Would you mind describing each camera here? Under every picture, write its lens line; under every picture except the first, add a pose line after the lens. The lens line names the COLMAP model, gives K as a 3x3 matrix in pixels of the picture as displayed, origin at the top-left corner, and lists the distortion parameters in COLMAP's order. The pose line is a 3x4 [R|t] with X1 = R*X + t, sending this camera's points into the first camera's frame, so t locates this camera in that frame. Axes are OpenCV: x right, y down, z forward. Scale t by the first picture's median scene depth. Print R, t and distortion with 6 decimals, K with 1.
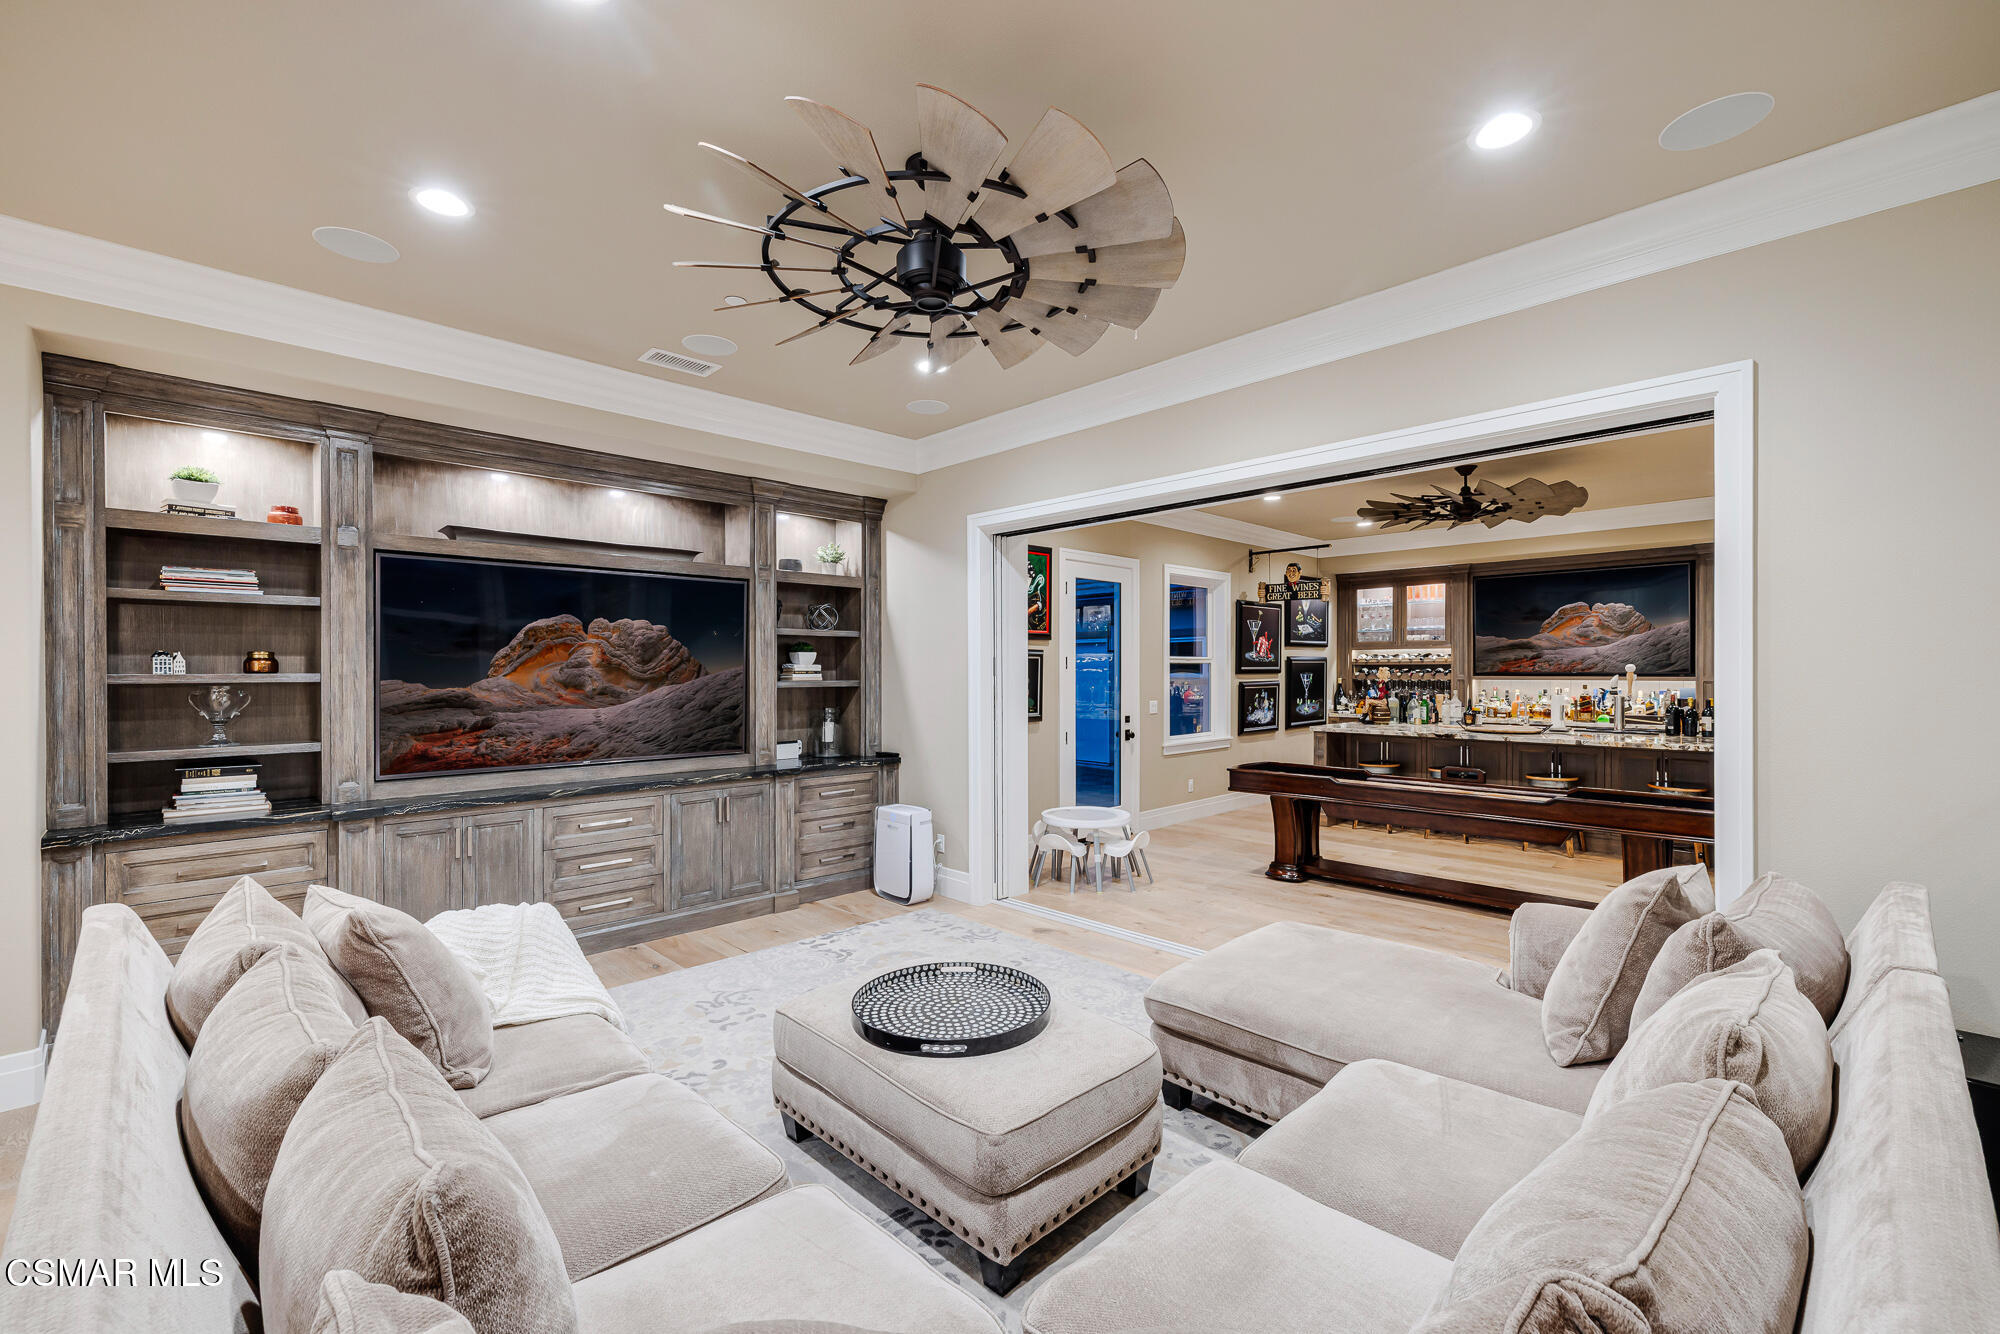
lens RADIAL K [[835.5, 0, 993.7], [0, 835.5, 665.8], [0, 0, 1]] dist [-0.001882, -0.000052]
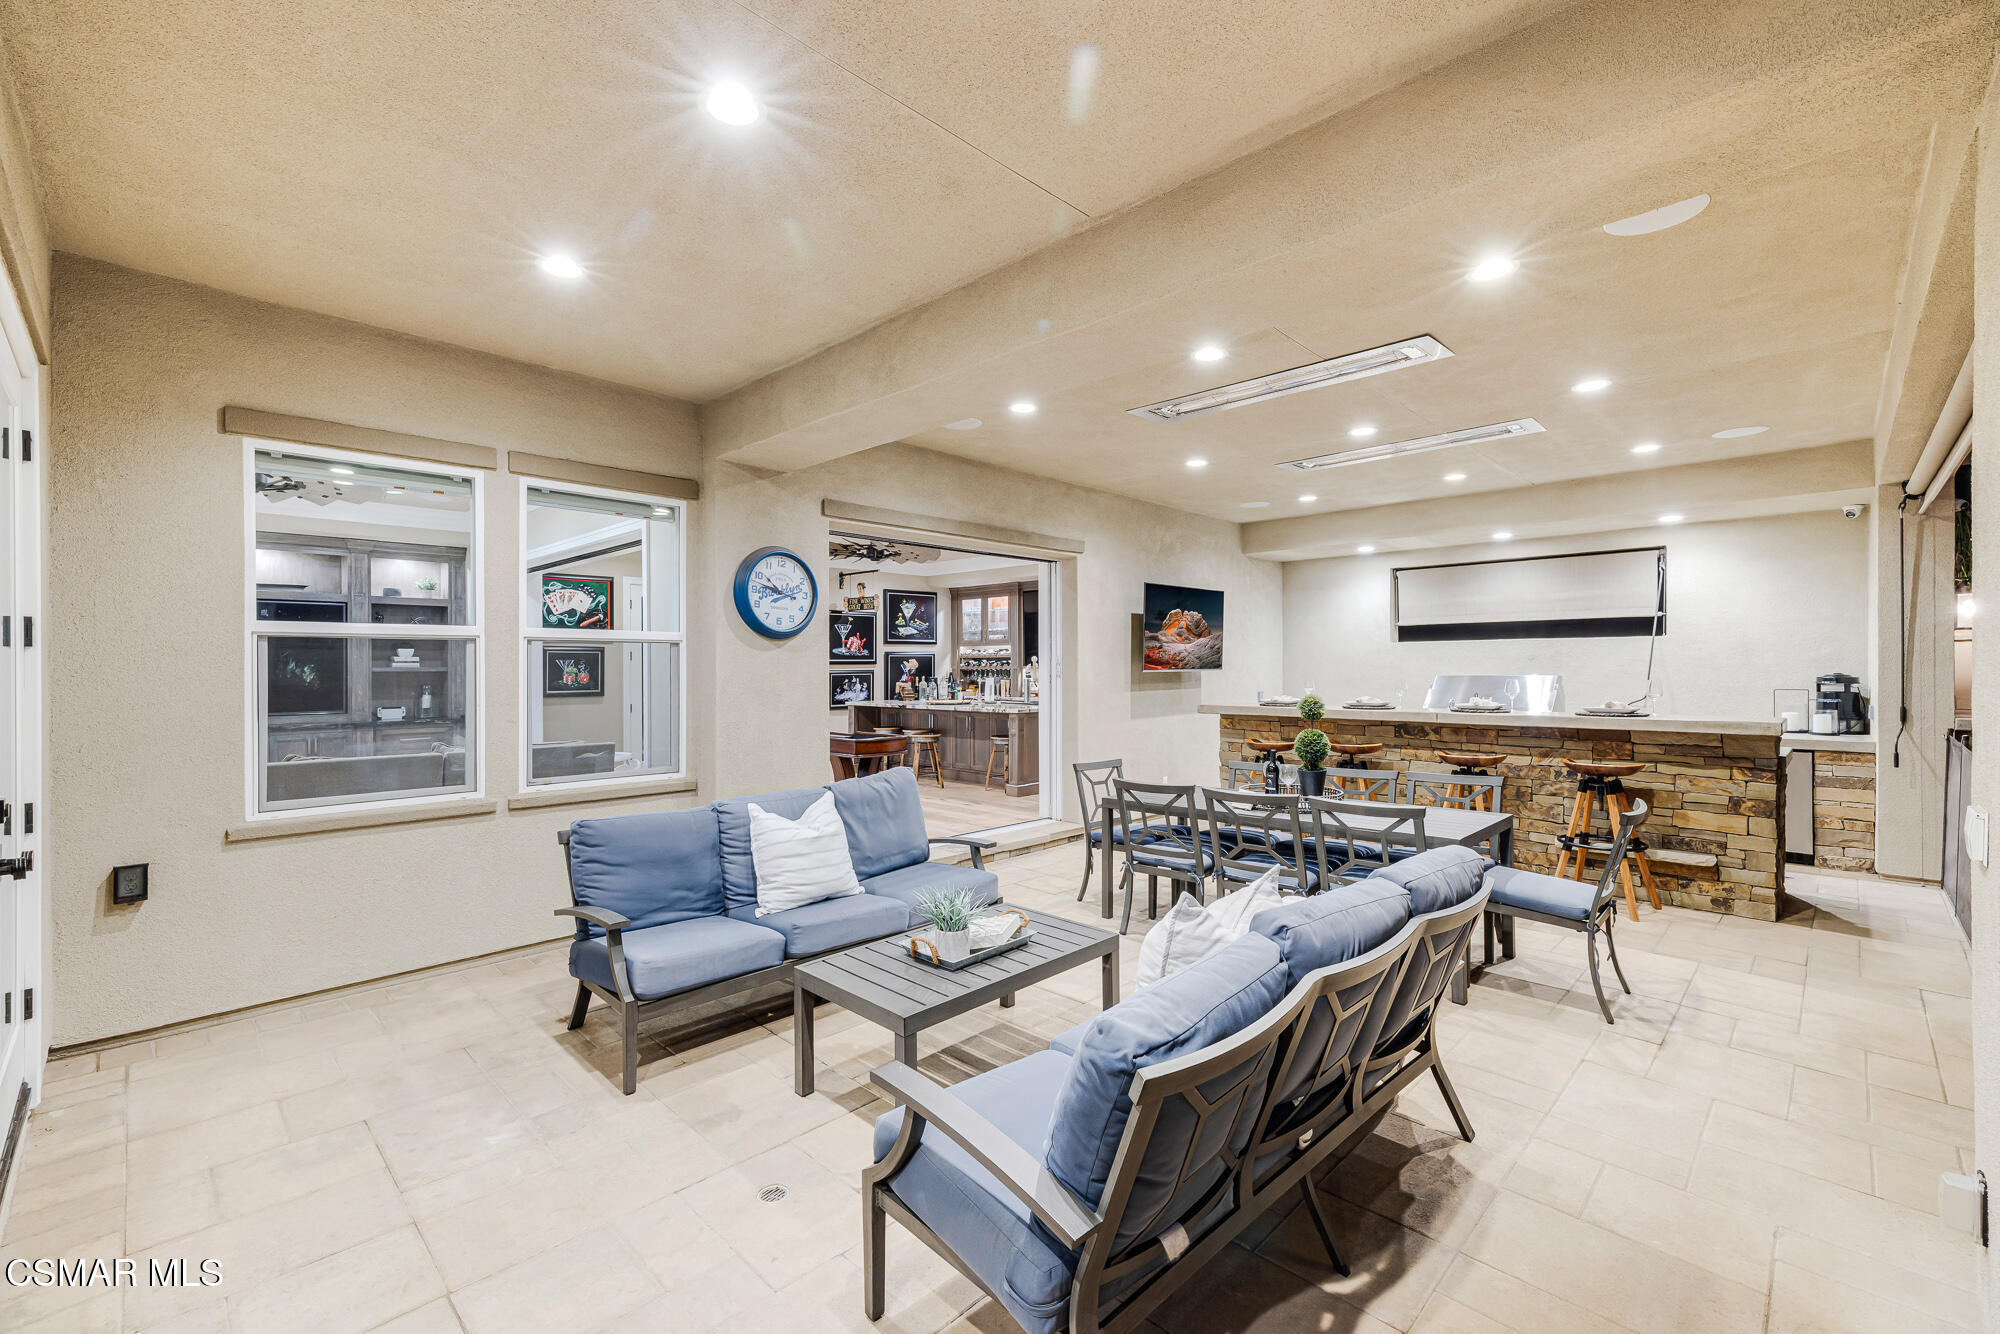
lens RADIAL K [[835.5, 0, 993.7], [0, 835.5, 665.8], [0, 0, 1]] dist [-0.001882, -0.000052]
pose [[0.999821, -0.003075, 0.018688, 0.806228], [0.003015, 0.999990, 0.003223, 0.012489], [-0.018697, -0.003166, 0.999820, -0.537704]]
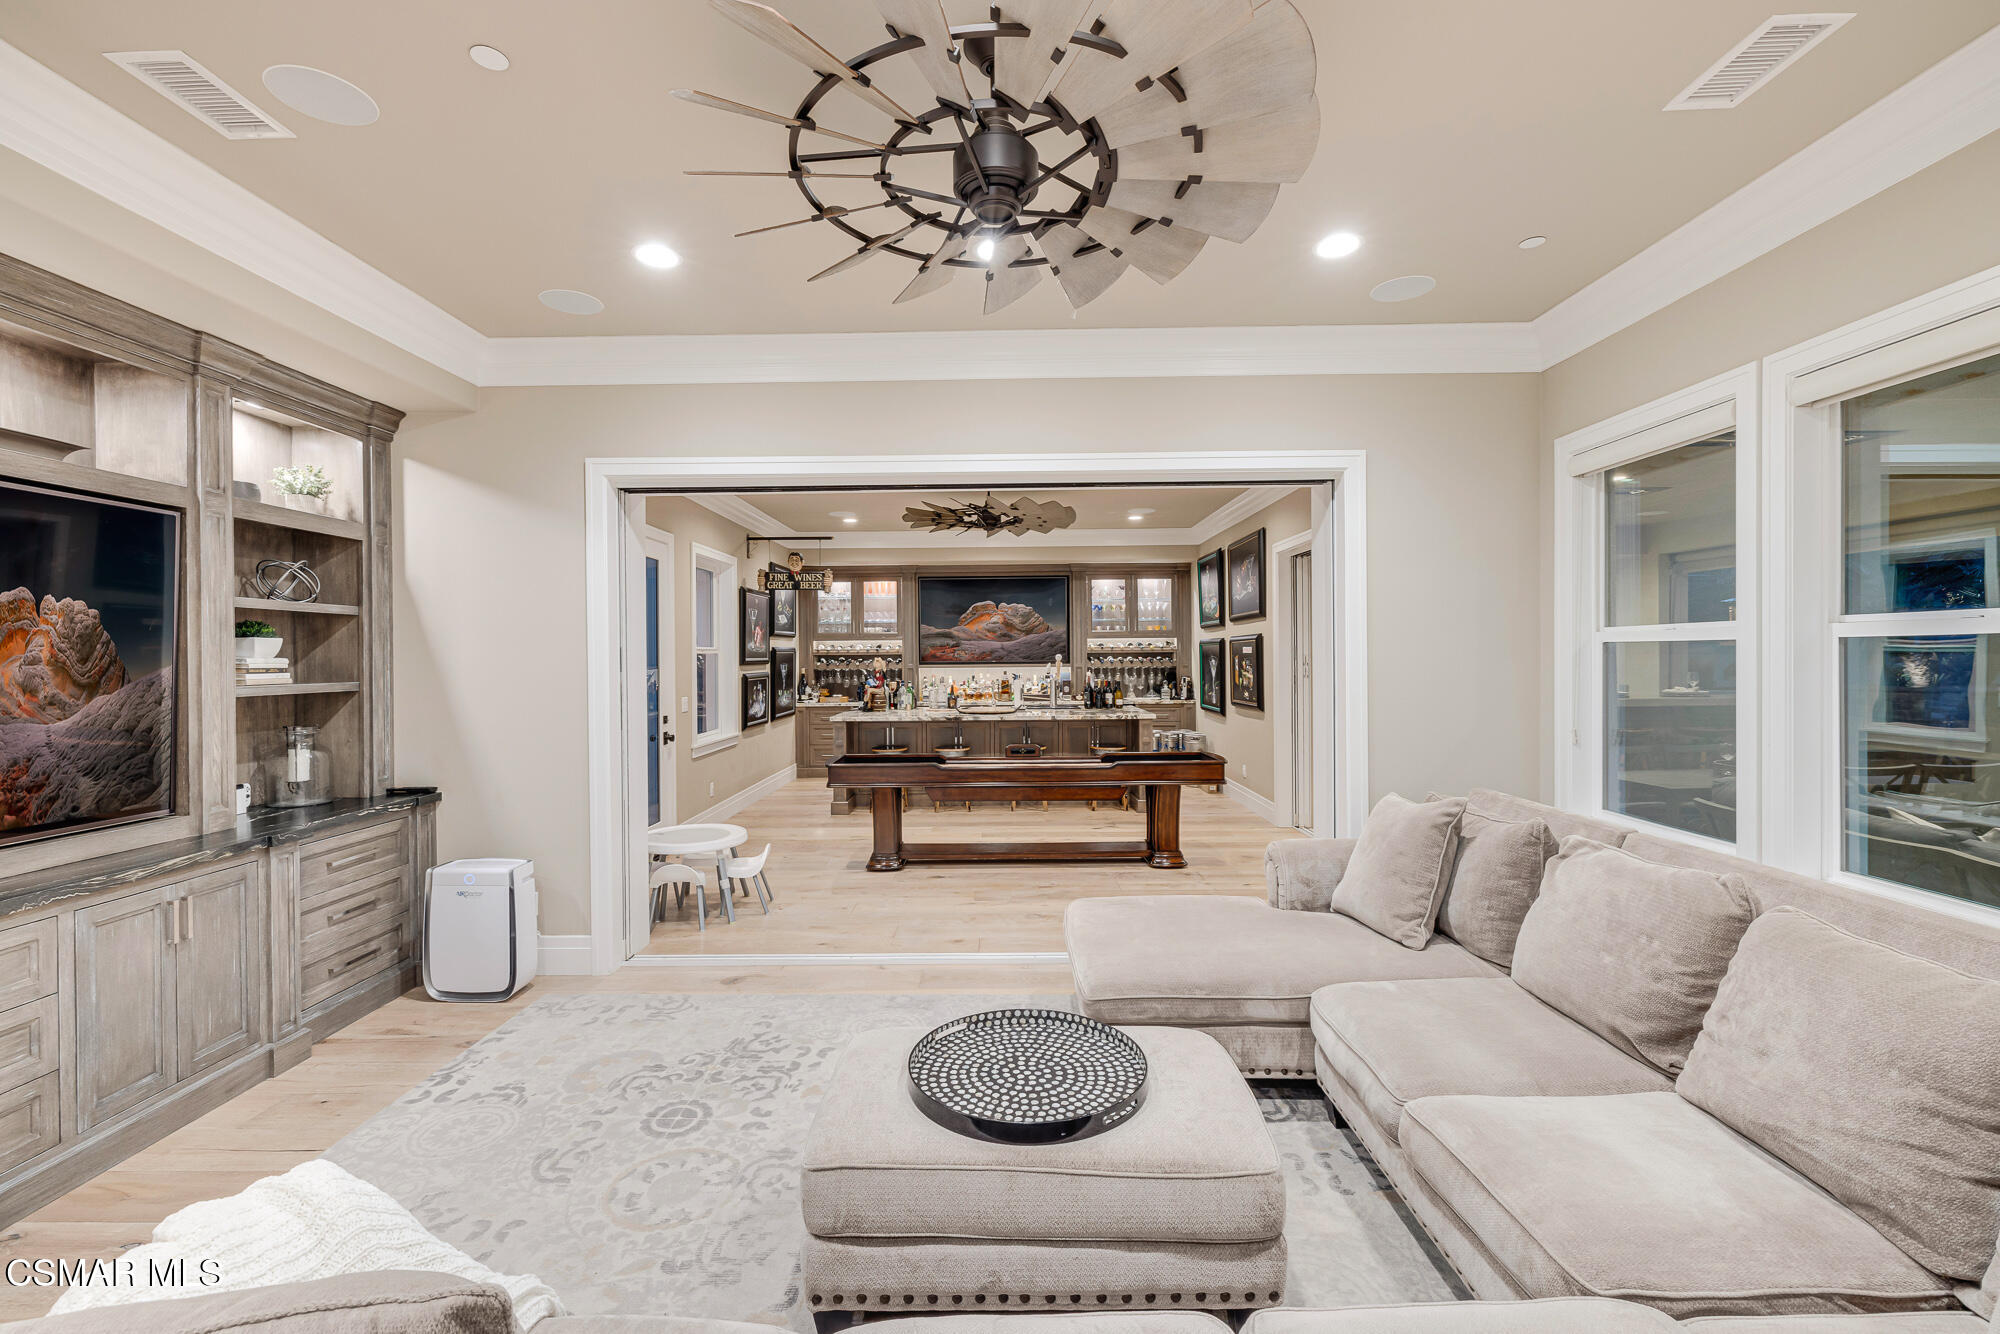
lens RADIAL K [[859.4, 0, 988.7], [0, 859.4, 660.6], [0, 0, 1]] dist [0.000531, -0.000116]
pose [[0.707132, -0.007223, 0.707045, -0.288801], [0.003338, 0.999971, 0.006877, -0.002089], [-0.707074, -0.002503, 0.707136, 0.180773]]
